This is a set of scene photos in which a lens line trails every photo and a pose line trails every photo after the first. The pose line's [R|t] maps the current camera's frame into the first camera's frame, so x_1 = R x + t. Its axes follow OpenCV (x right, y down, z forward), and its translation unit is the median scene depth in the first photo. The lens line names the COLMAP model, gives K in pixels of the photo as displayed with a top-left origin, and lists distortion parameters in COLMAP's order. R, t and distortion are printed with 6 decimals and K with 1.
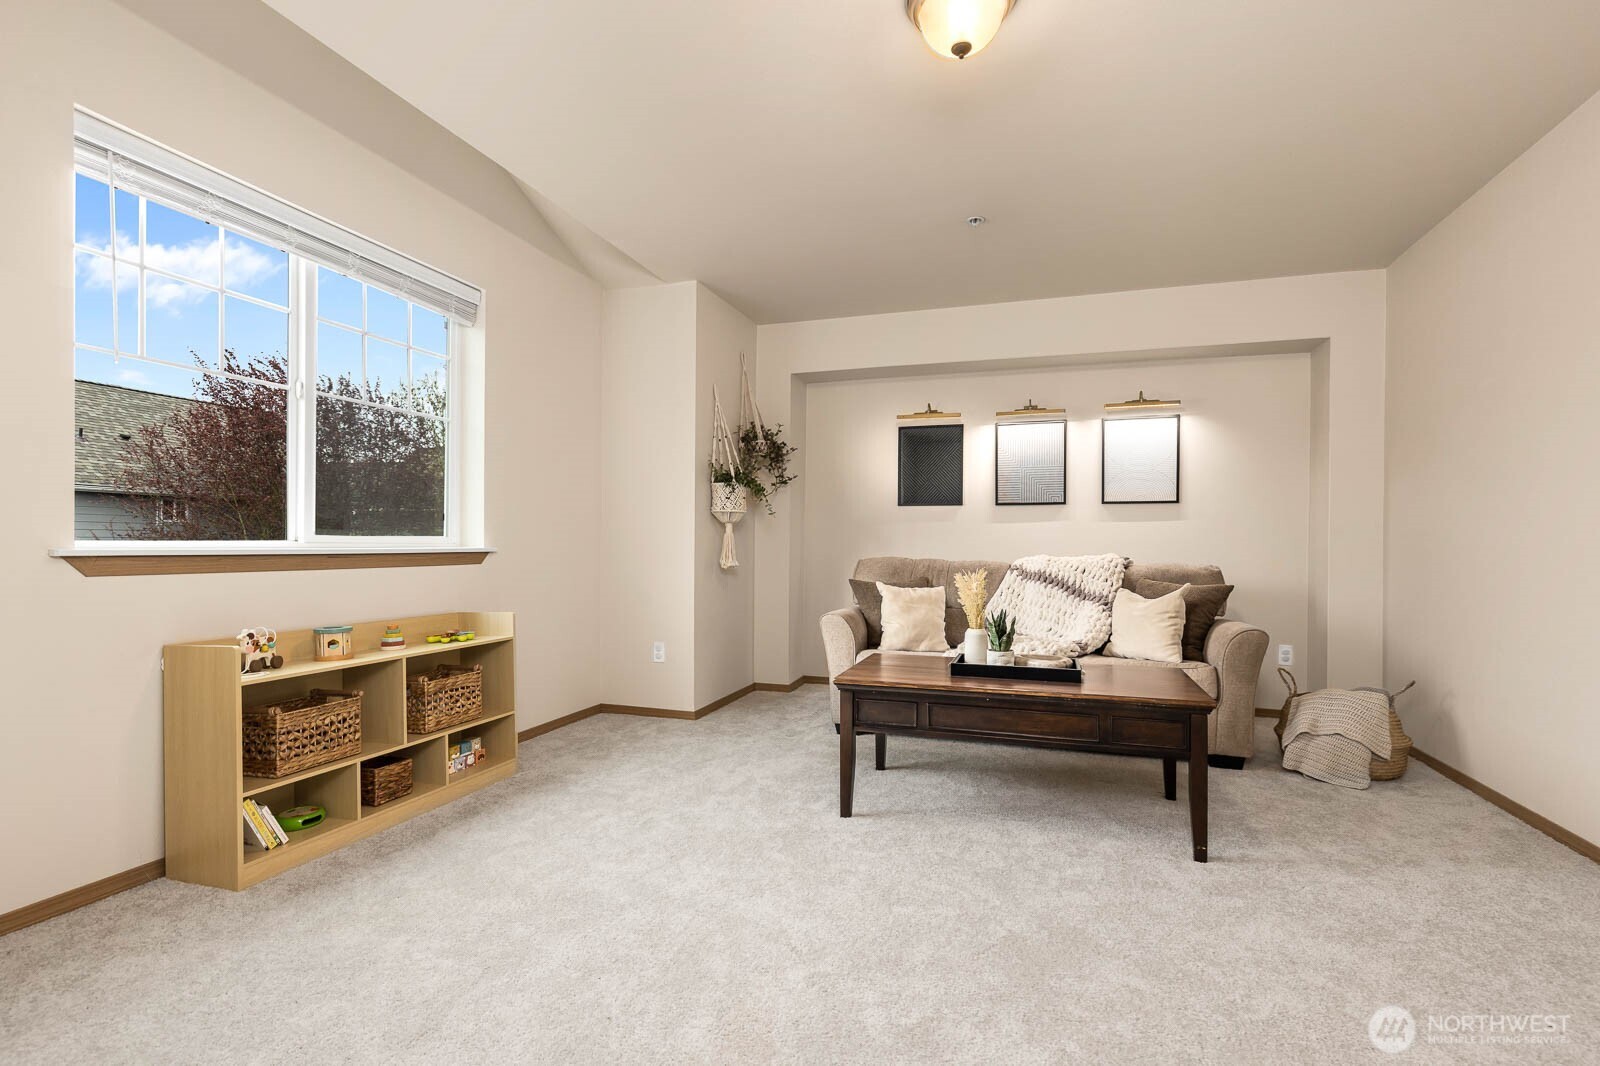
lens RADIAL K [[731.4, 0, 798.9], [0, 731.4, 542.5], [0, 0, 1]] dist [0.010468, -0.002202]
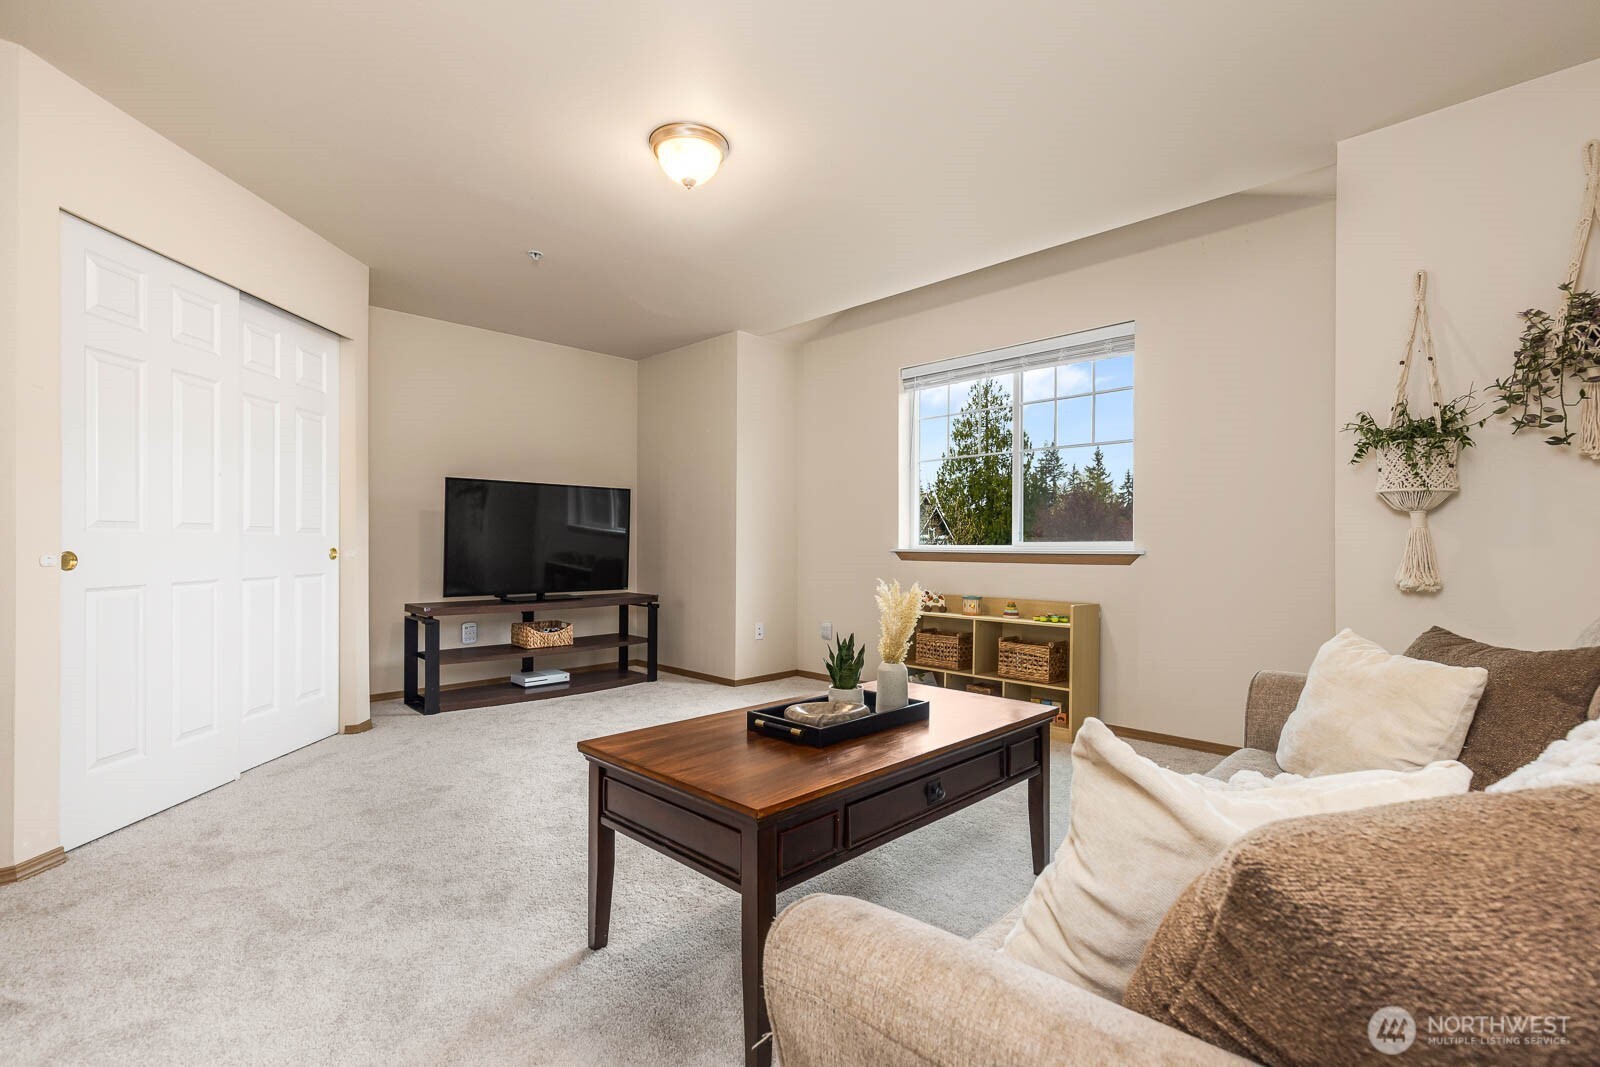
lens RADIAL K [[731.4, 0, 799.3], [0, 731.4, 536.7], [0, 0, 1]] dist [0.010468, -0.002202]
pose [[-0.433918, -0.012588, -0.900865, 1.005177], [-0.003927, 0.999919, -0.012081, -0.000817], [0.900944, -0.001704, -0.433932, 1.292896]]
